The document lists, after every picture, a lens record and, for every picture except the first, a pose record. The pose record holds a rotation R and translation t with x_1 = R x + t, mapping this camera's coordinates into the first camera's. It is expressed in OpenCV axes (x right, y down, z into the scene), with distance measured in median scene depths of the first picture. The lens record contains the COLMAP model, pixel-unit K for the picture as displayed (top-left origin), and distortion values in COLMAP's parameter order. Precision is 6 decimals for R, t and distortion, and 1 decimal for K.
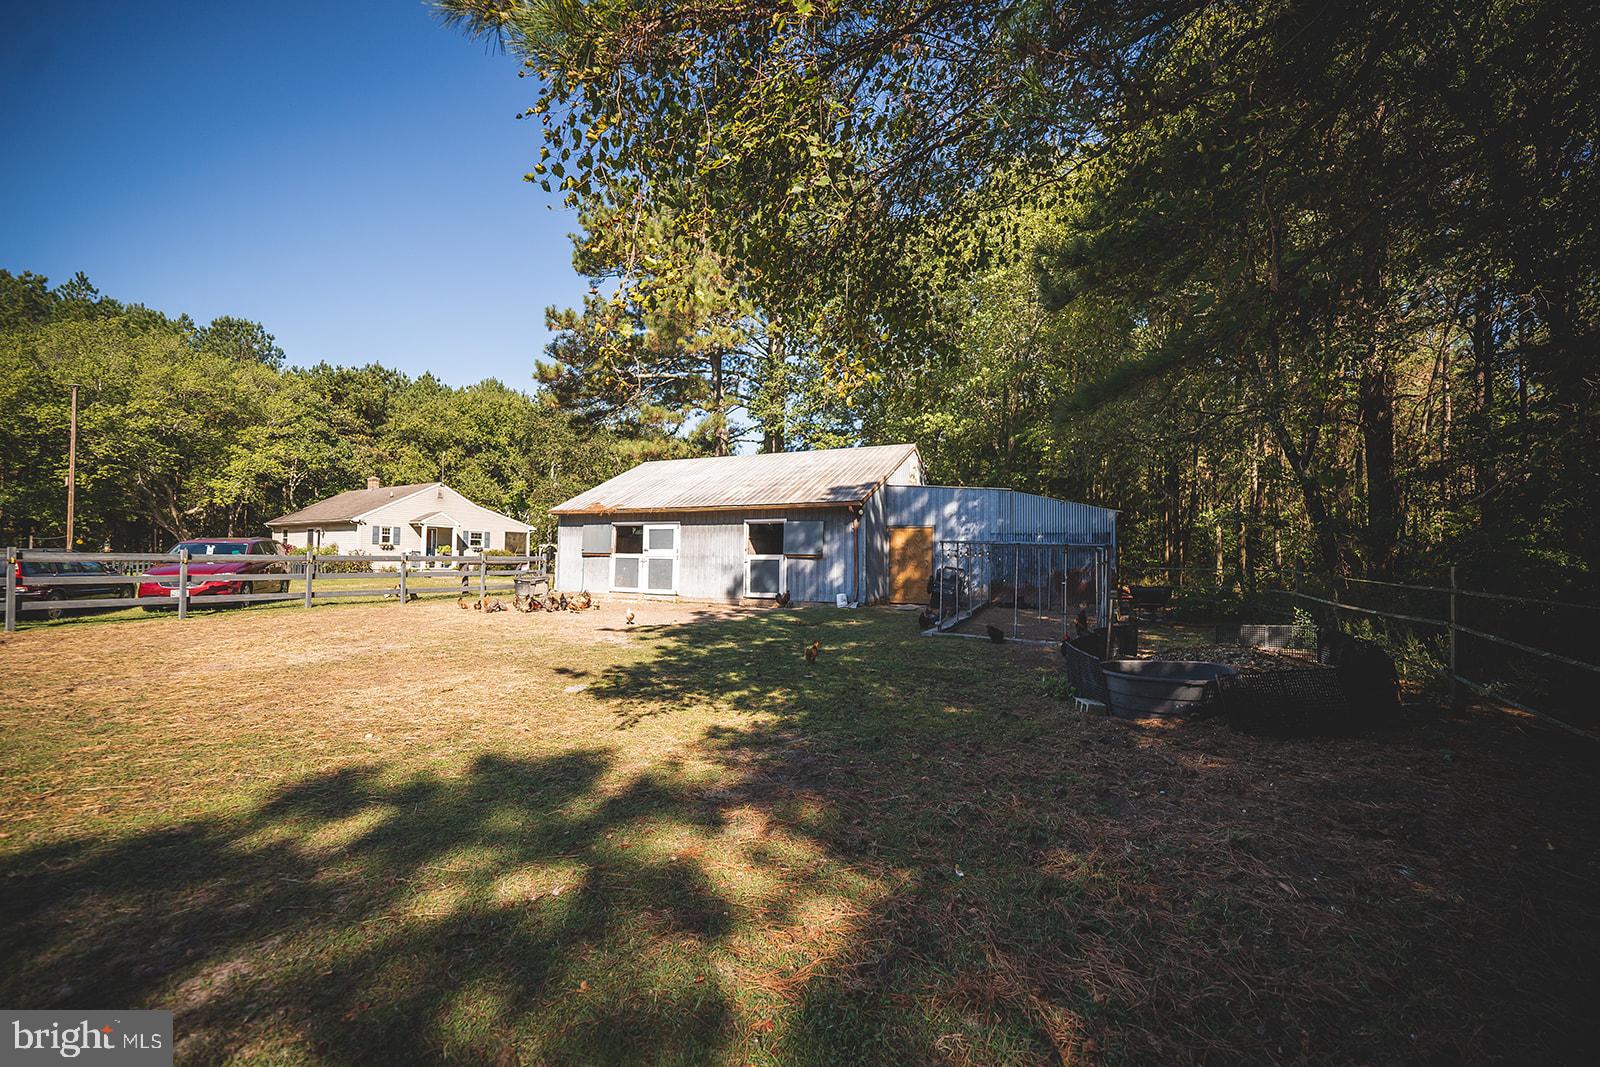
lens RADIAL K [[653.9, 0, 796.6], [0, 653.9, 543.4], [0, 0, 1]] dist [-0.030014, 0.003143]
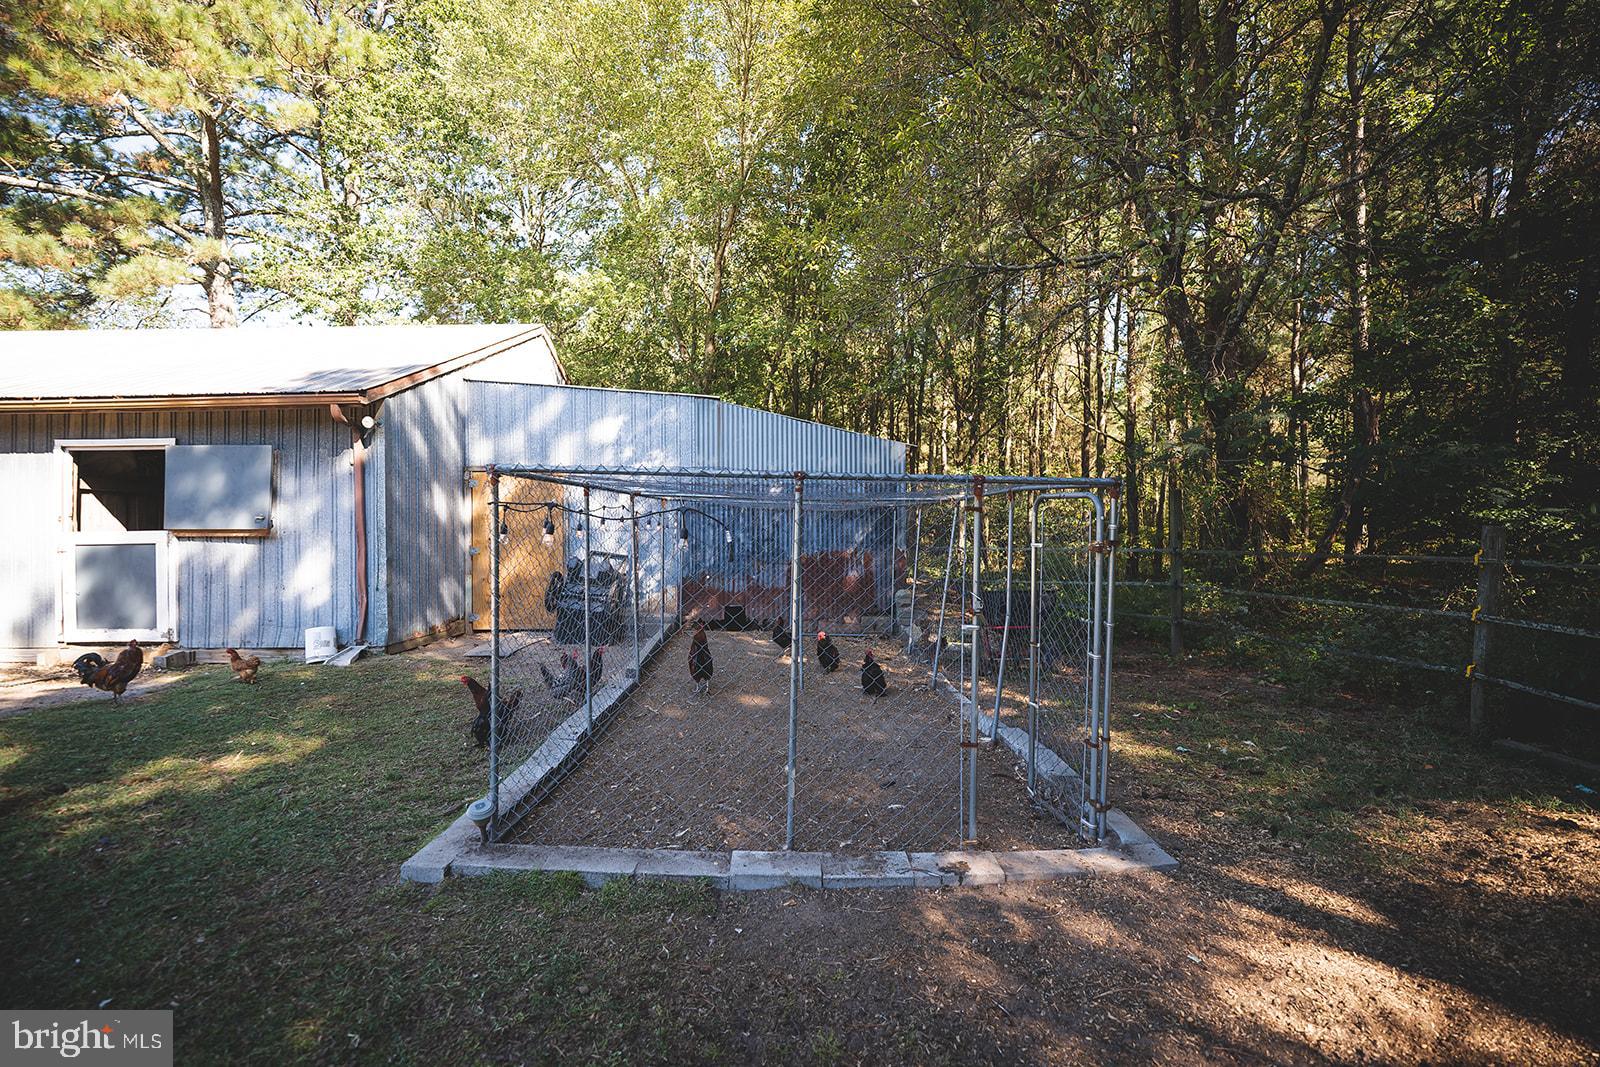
lens RADIAL K [[653.9, 0, 802.7], [0, 653.9, 534.6], [0, 0, 1]] dist [-0.030014, 0.003143]
pose [[0.884045, -0.011020, 0.467272, 0.142311], [0.000299, 0.999735, 0.023013, 0.011521], [-0.467402, -0.020204, 0.883814, 0.502941]]
